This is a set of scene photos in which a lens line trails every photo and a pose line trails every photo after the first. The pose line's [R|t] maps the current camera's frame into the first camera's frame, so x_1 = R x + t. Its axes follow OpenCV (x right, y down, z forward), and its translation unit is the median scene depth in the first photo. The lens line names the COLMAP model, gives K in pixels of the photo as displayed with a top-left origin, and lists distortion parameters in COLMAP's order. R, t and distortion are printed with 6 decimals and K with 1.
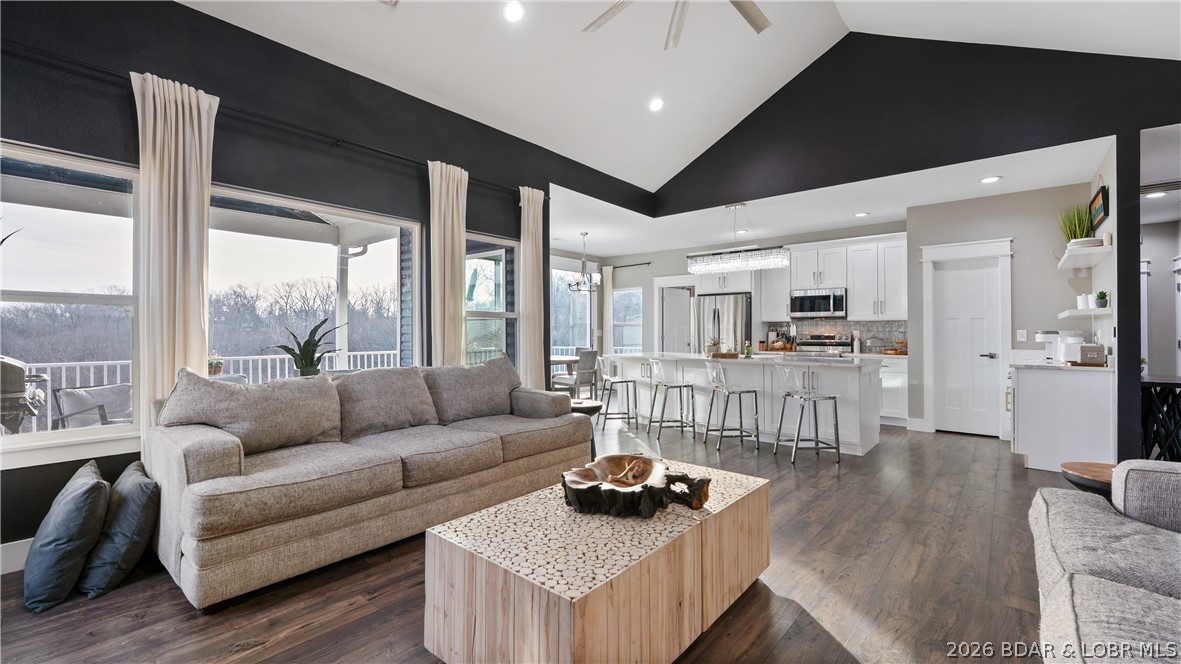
lens RADIAL K [[498.0, 0, 589.8], [0, 498.0, 330.2], [0, 0, 1]] dist [-0.000177, -0.000072]
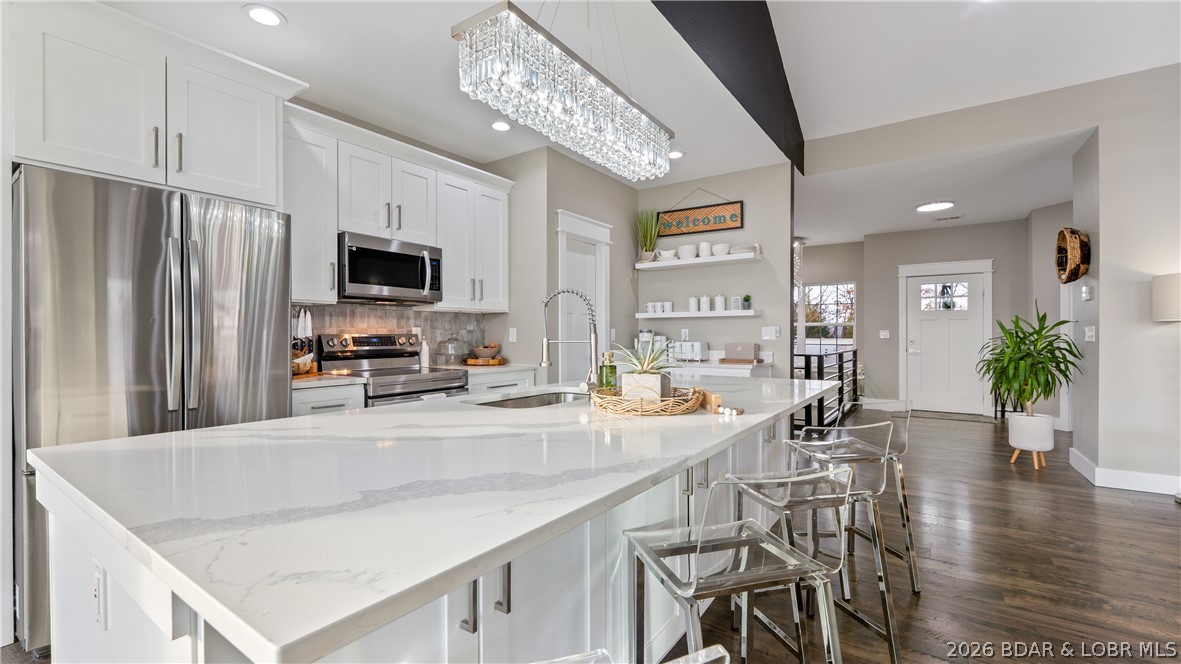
lens RADIAL K [[498.0, 0, 590.1], [0, 498.0, 333.7], [0, 0, 1]] dist [-0.000177, -0.000072]
pose [[-0.090288, 0.000963, 0.995915, -0.035980], [-0.001935, 0.999997, -0.001142, 0.007837], [-0.995914, -0.002030, -0.090286, 0.881917]]
